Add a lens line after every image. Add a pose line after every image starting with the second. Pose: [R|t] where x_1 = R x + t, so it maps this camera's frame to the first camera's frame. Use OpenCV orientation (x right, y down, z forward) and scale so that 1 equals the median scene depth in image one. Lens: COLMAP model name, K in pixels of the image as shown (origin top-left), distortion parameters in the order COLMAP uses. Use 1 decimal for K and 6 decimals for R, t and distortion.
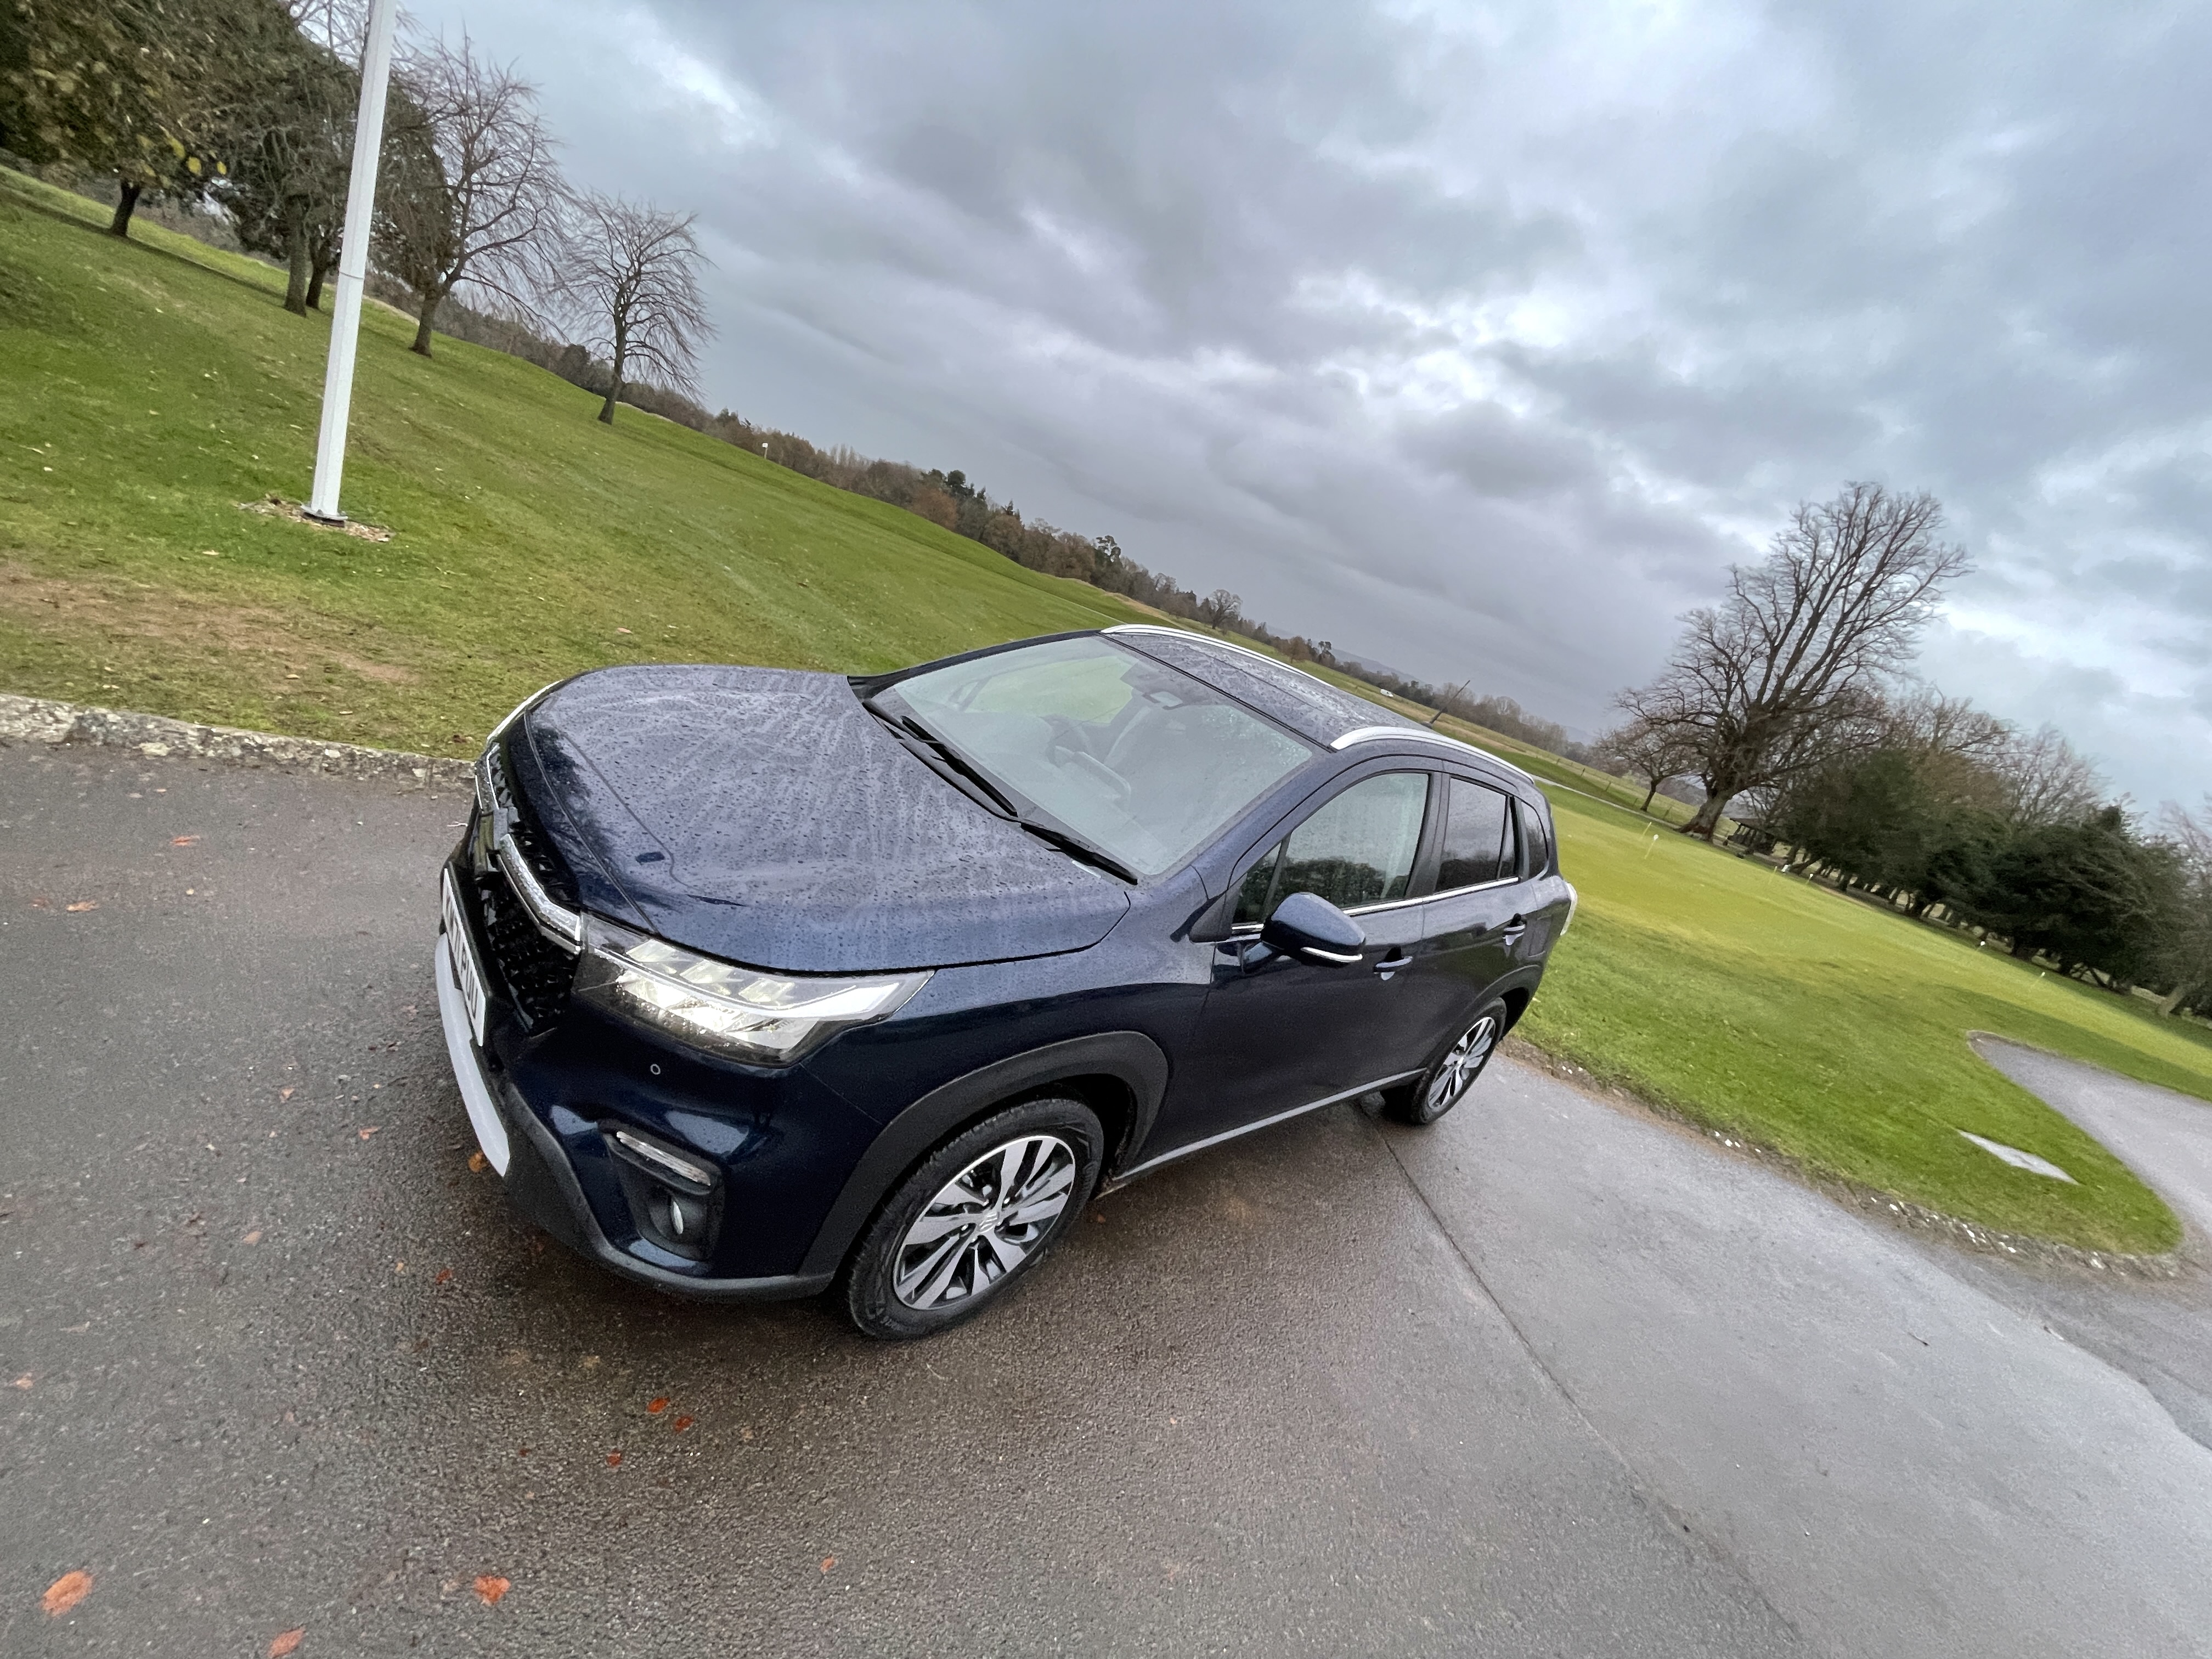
lens RADIAL K [[895.6, 0, 1096.1], [0, 895.6, 825.3], [0, 0, 1]] dist [-0.003154, -0.000133]
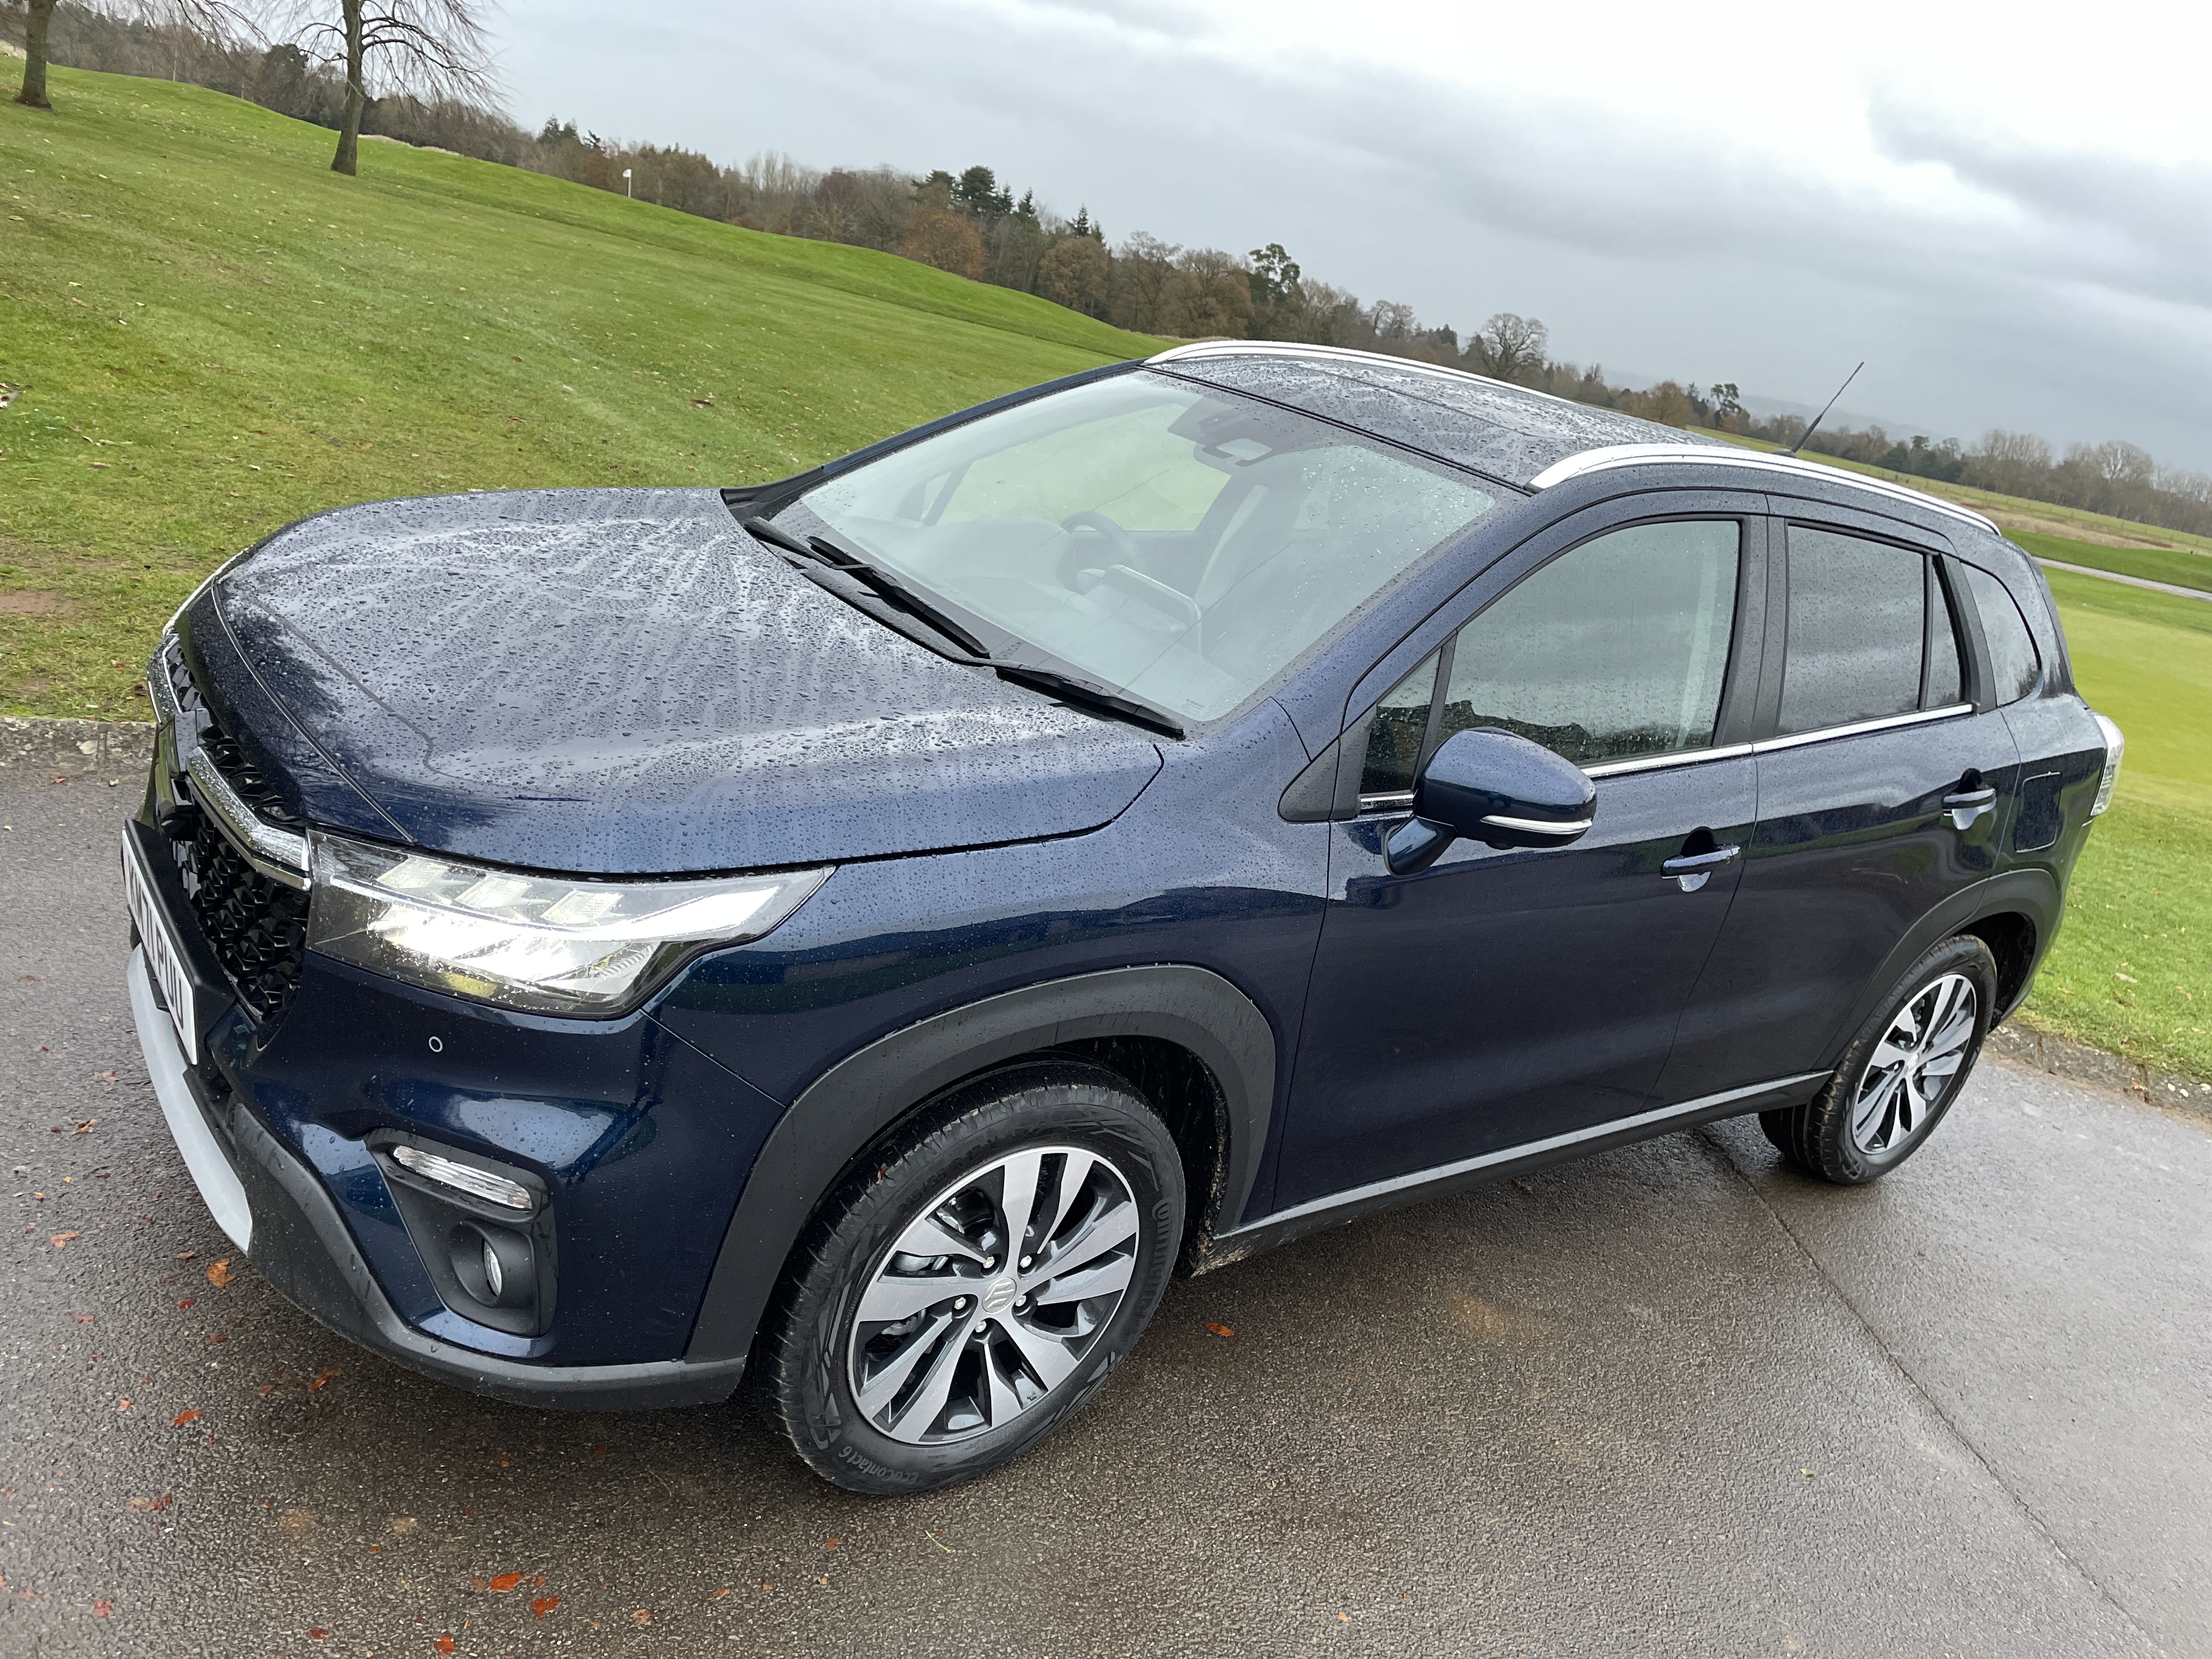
lens RADIAL K [[1668.3, 0, 1106.0], [0, 1668.3, 829.5], [0, 0, 1]] dist [0.115202, -0.157048]
pose [[0.985982, -0.111860, -0.123801, 0.110426], [0.113354, 0.993542, 0.005071, 0.101025], [0.122434, -0.019033, 0.992294, -0.120916]]
